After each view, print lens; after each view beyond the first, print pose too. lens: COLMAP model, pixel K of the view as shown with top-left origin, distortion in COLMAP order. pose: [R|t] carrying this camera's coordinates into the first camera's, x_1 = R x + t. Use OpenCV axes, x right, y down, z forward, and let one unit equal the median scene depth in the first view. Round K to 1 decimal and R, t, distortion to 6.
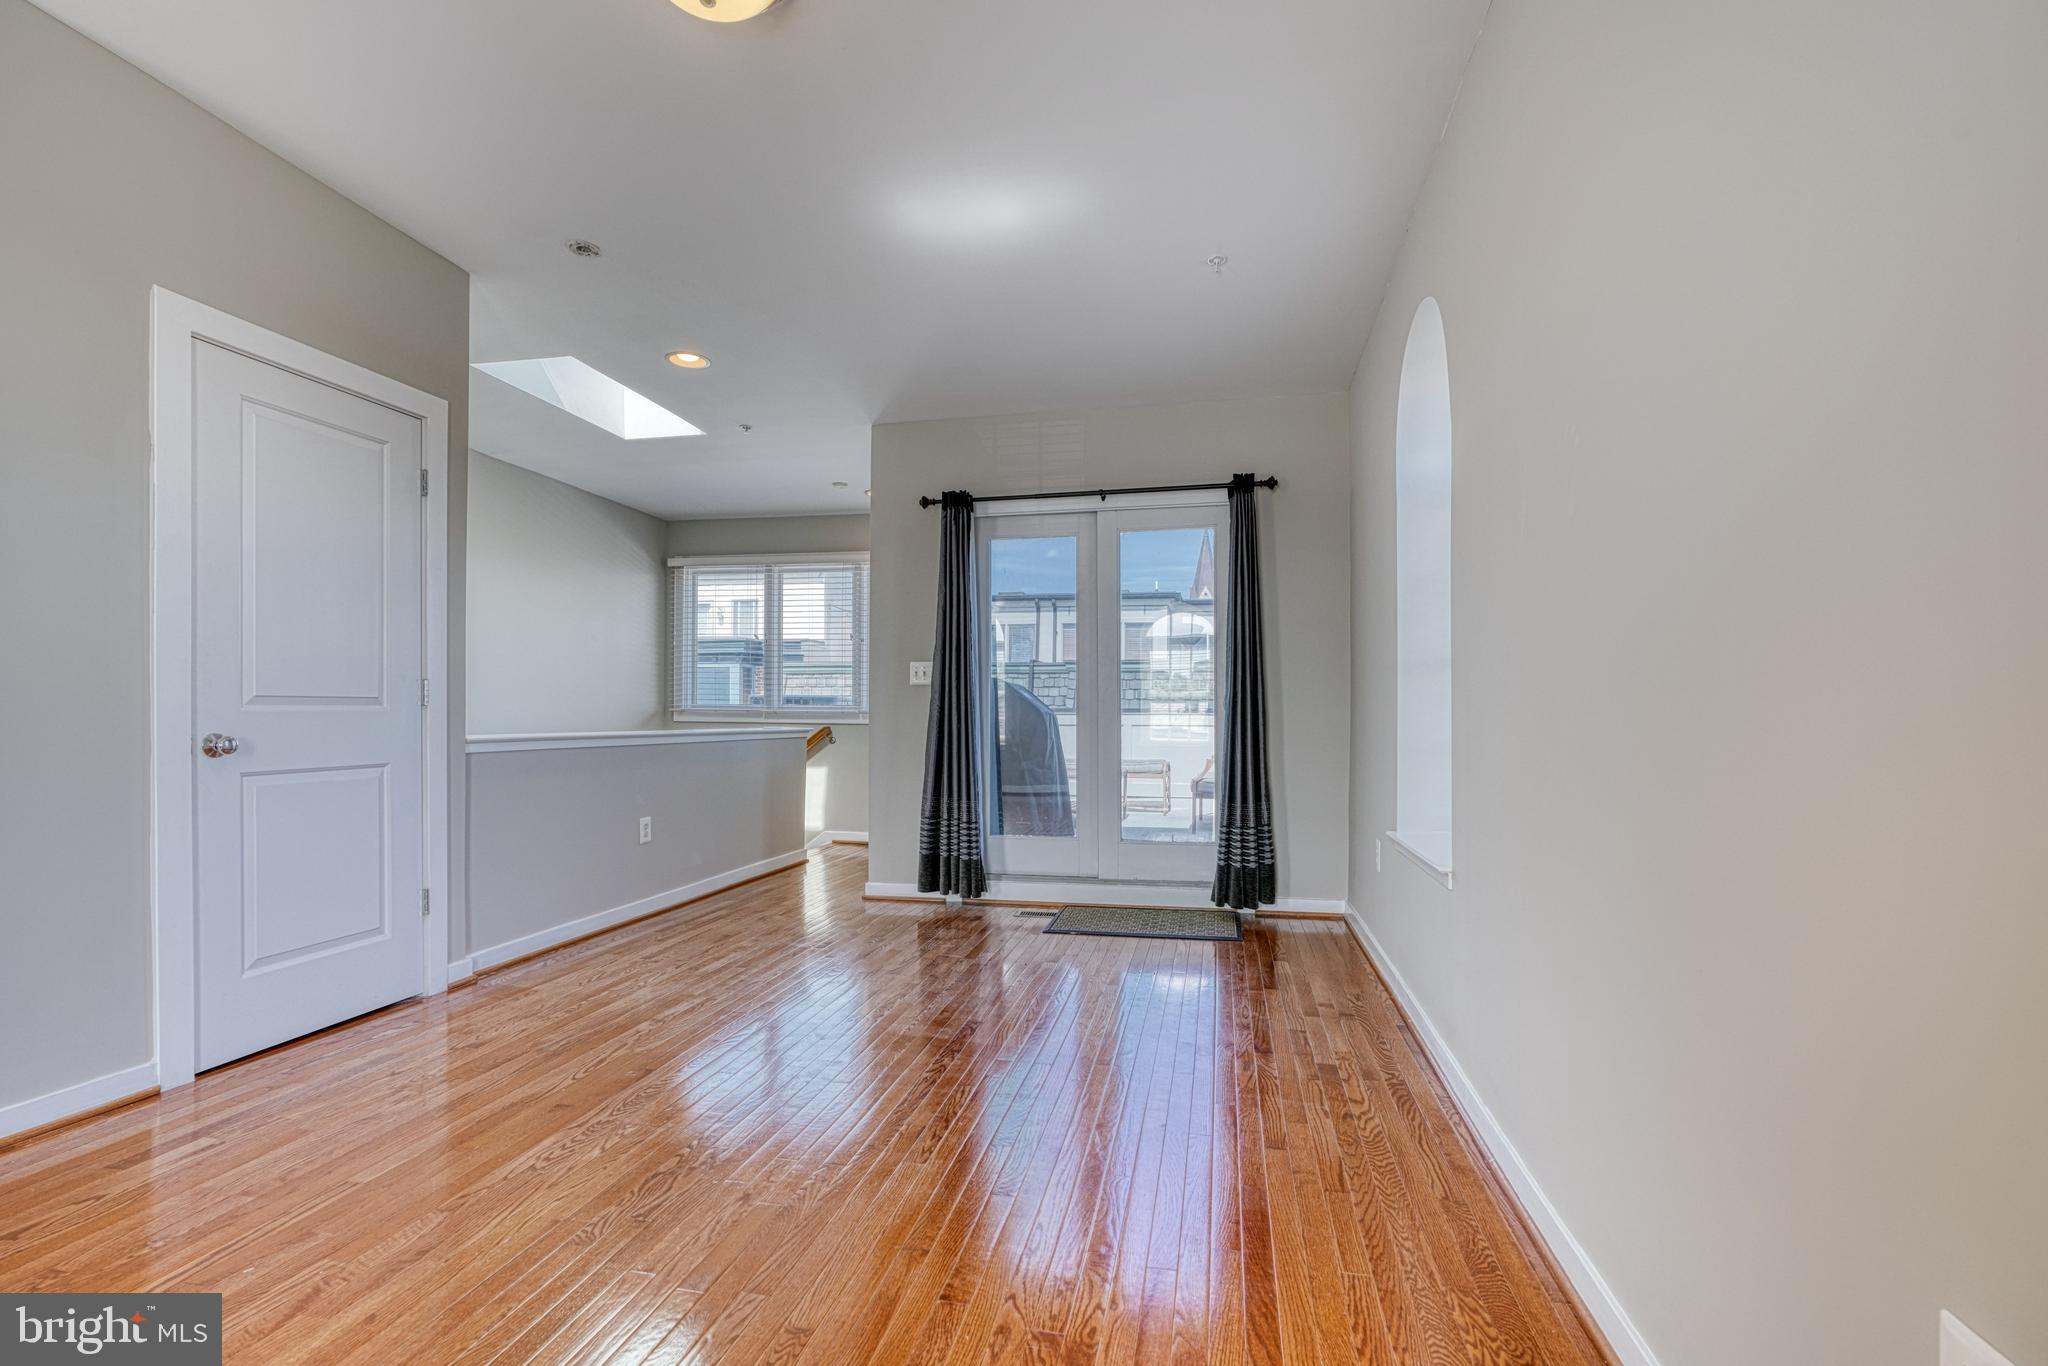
lens RADIAL K [[938.2, 0, 1008.4], [0, 938.2, 704.4], [0, 0, 1]] dist [-0.011970, 0.004859]
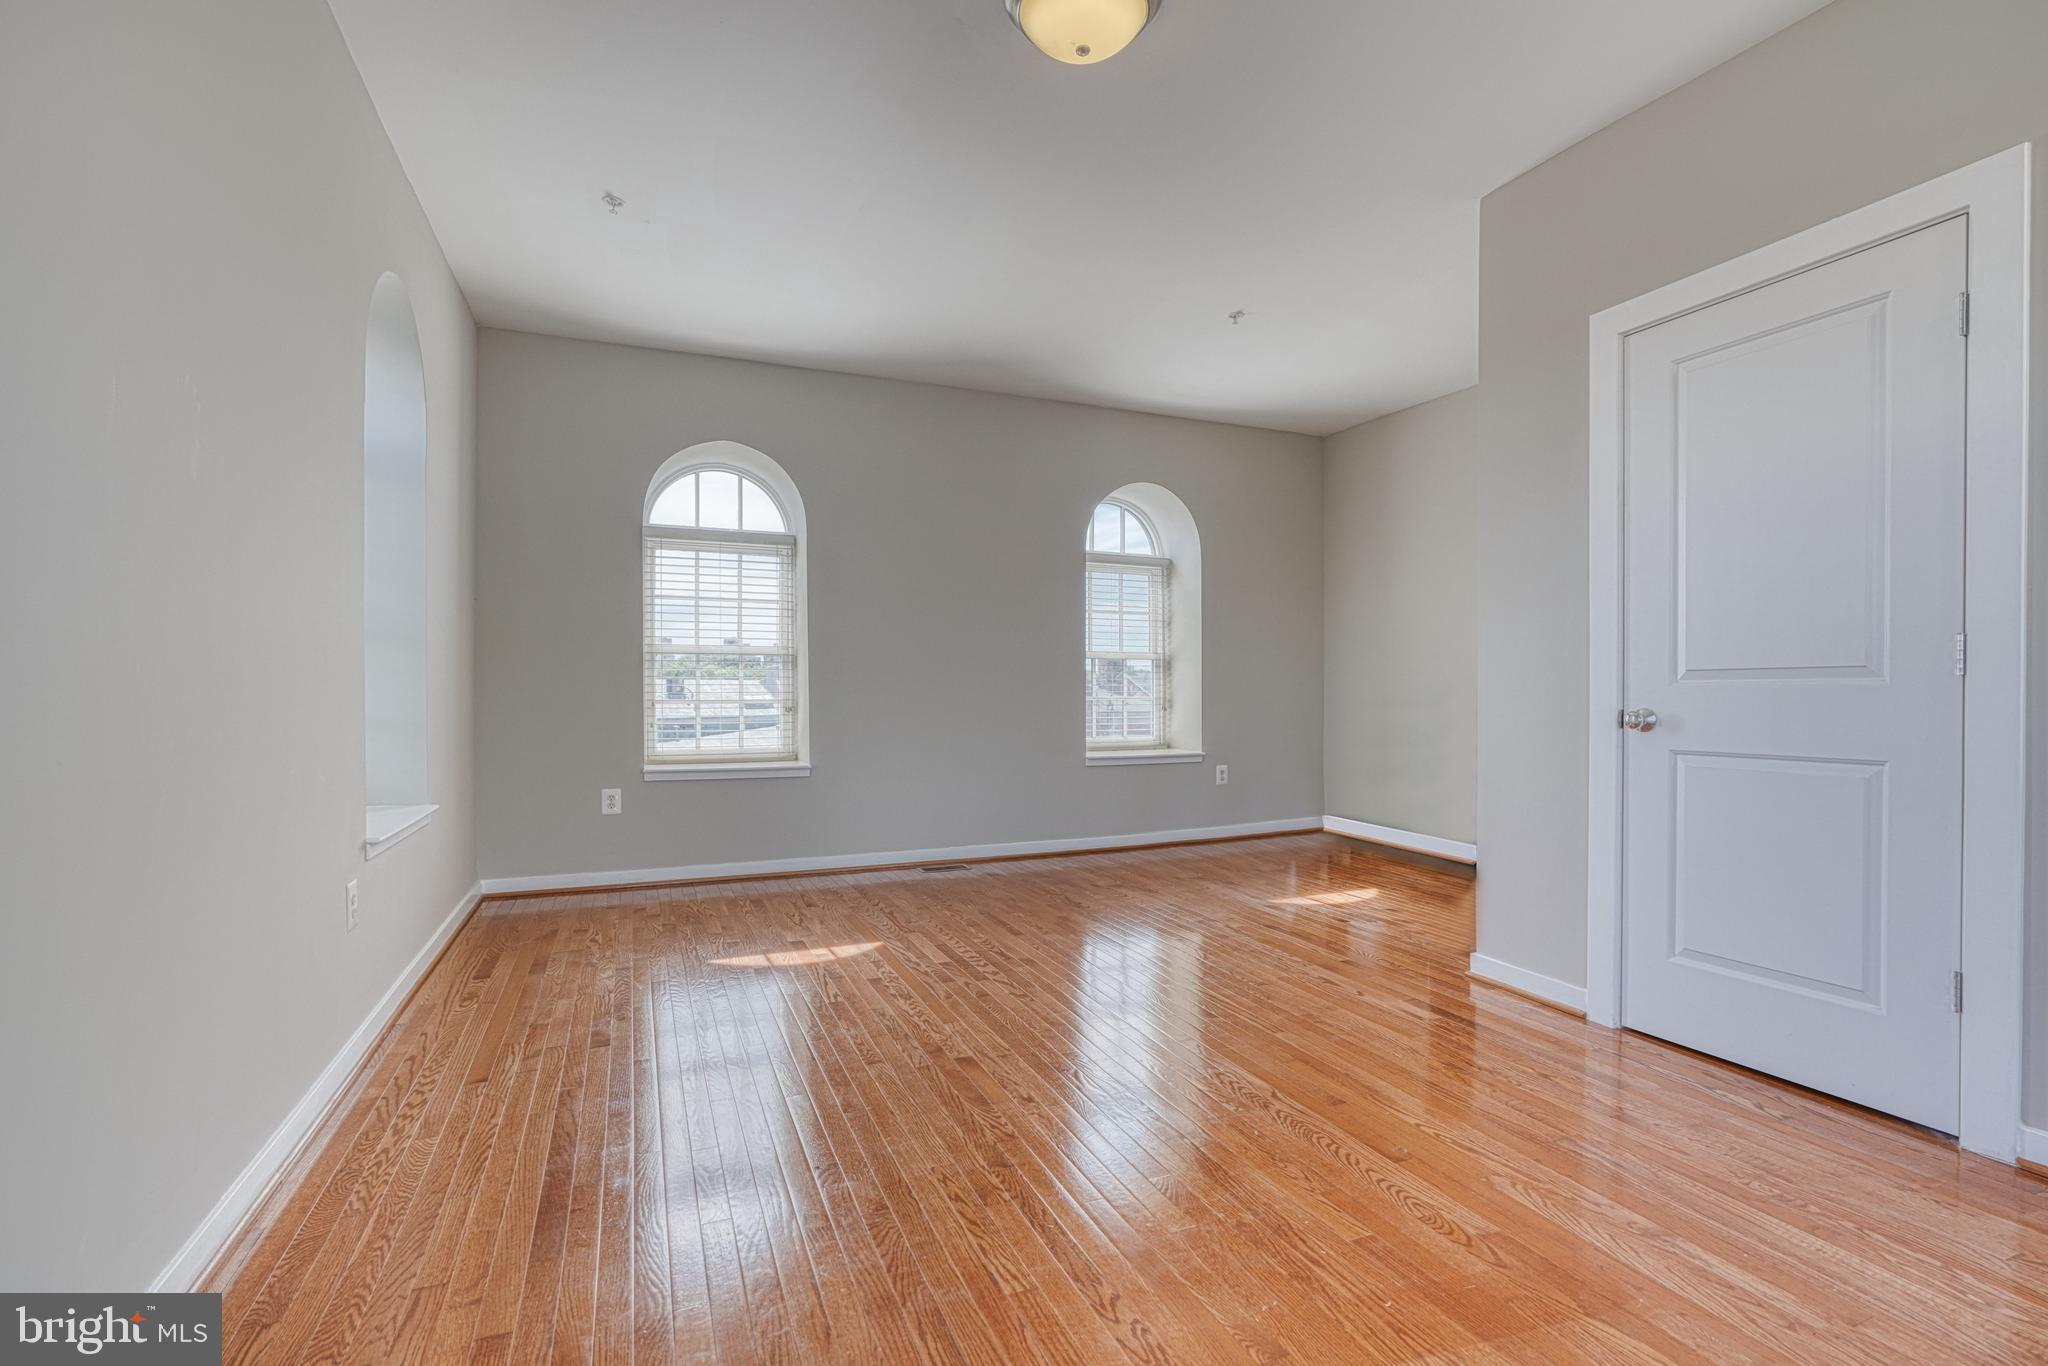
lens RADIAL K [[938.2, 0, 1033.3], [0, 938.2, 693.8], [0, 0, 1]] dist [-0.011970, 0.004859]
pose [[-0.807633, 0.000222, -0.589685, 0.171901], [0.004592, 0.999972, -0.005912, 0.010311], [0.589667, -0.007483, -0.807612, 0.825871]]
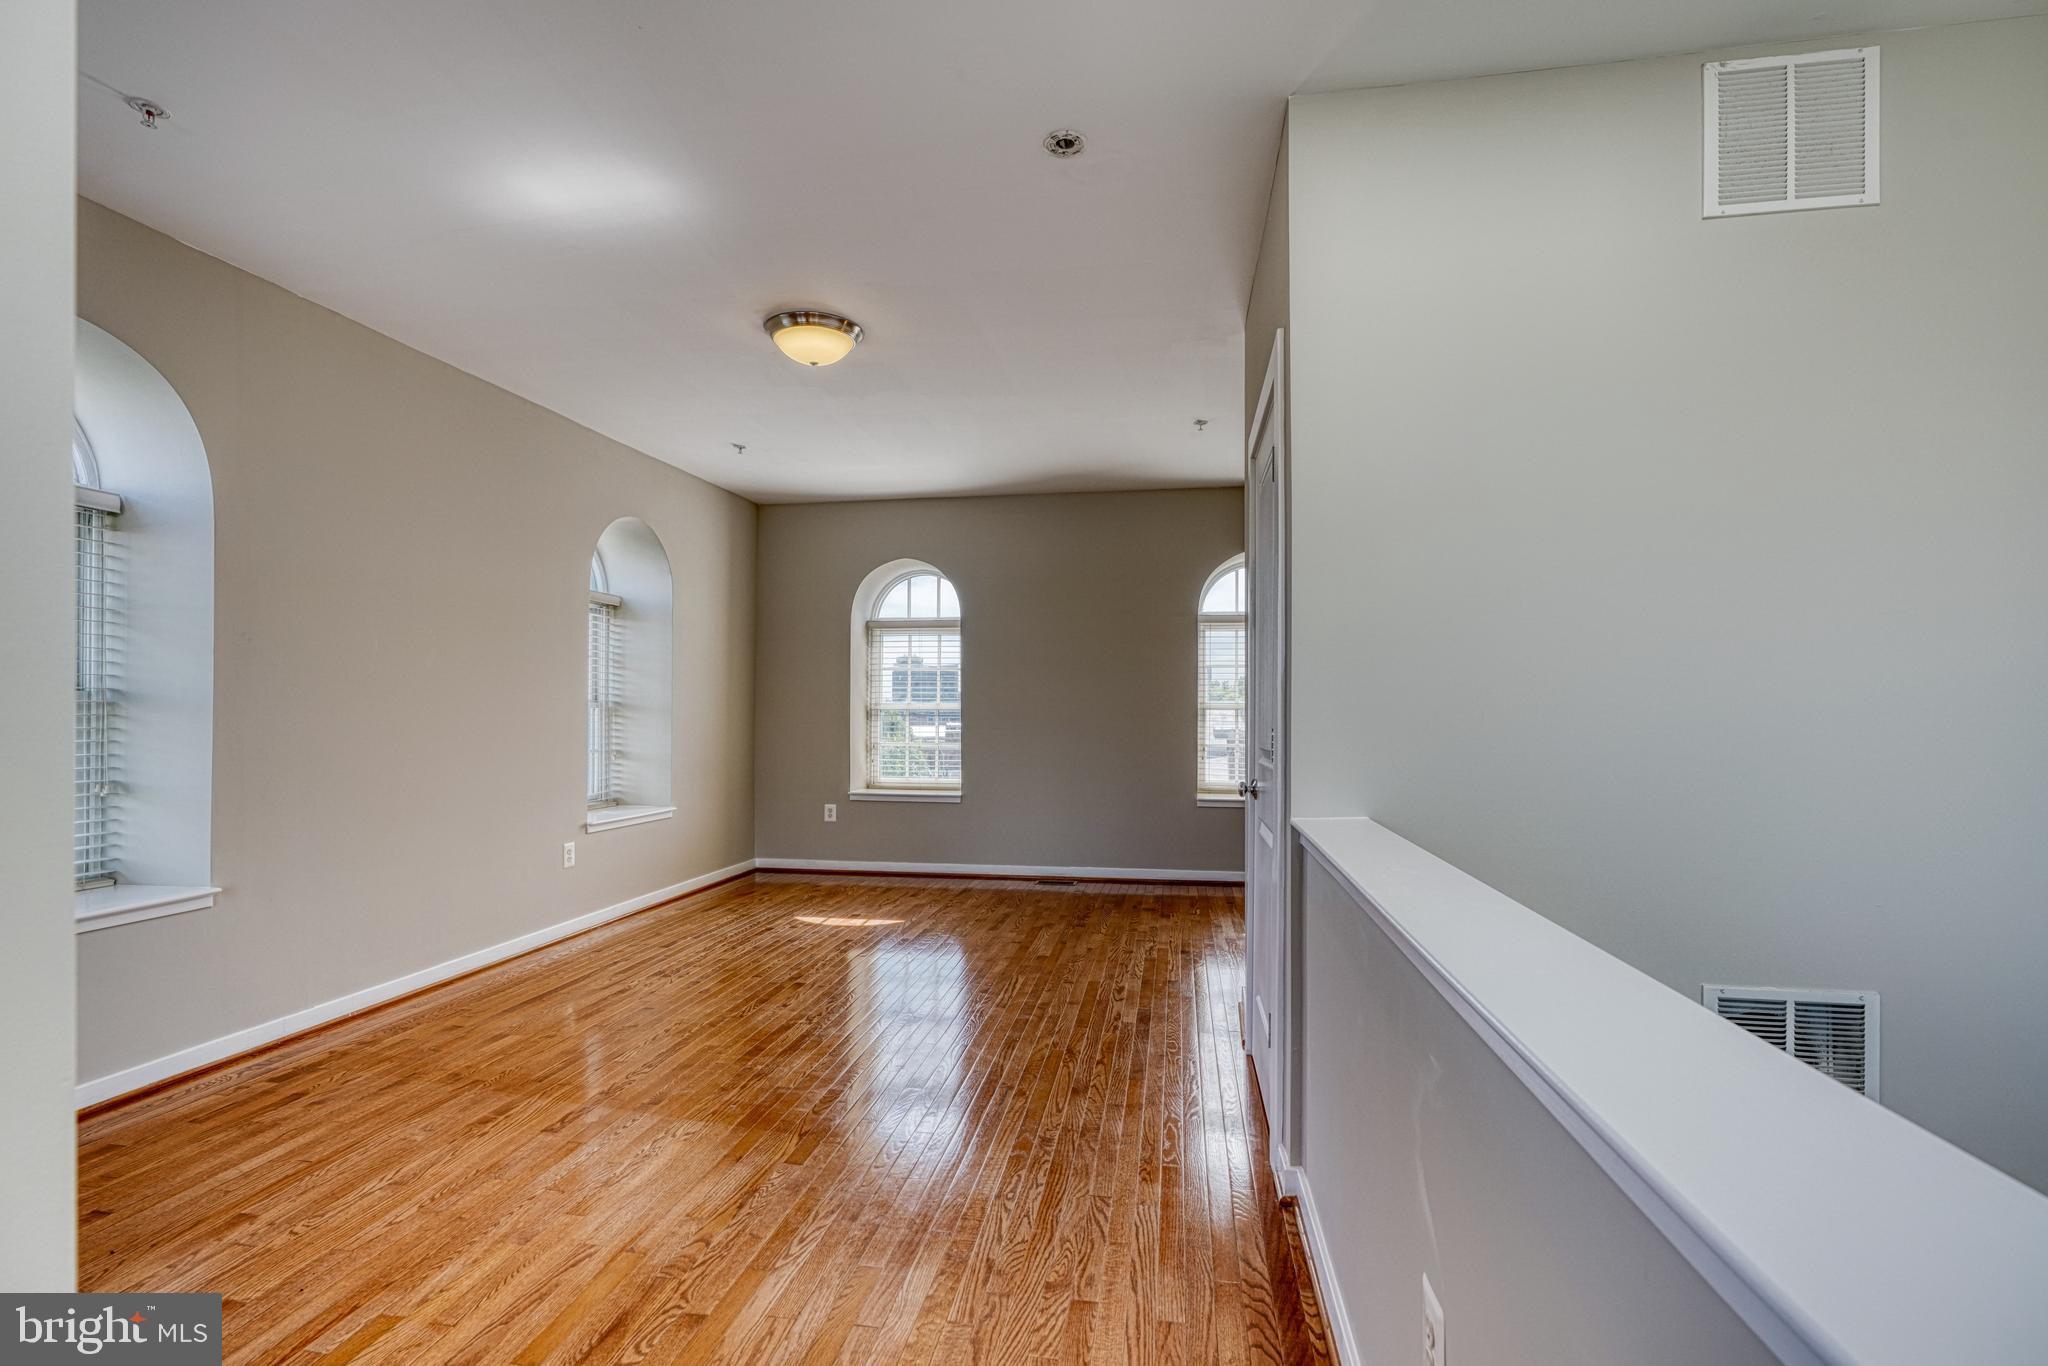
lens RADIAL K [[938.2, 0, 1028.4], [0, 938.2, 700.8], [0, 0, 1]] dist [-0.011970, 0.004859]
pose [[-0.997745, -0.005017, -0.066931, -0.274390], [-0.003345, 0.999680, -0.025071, -0.023379], [0.067036, -0.024791, -0.997443, 1.256881]]
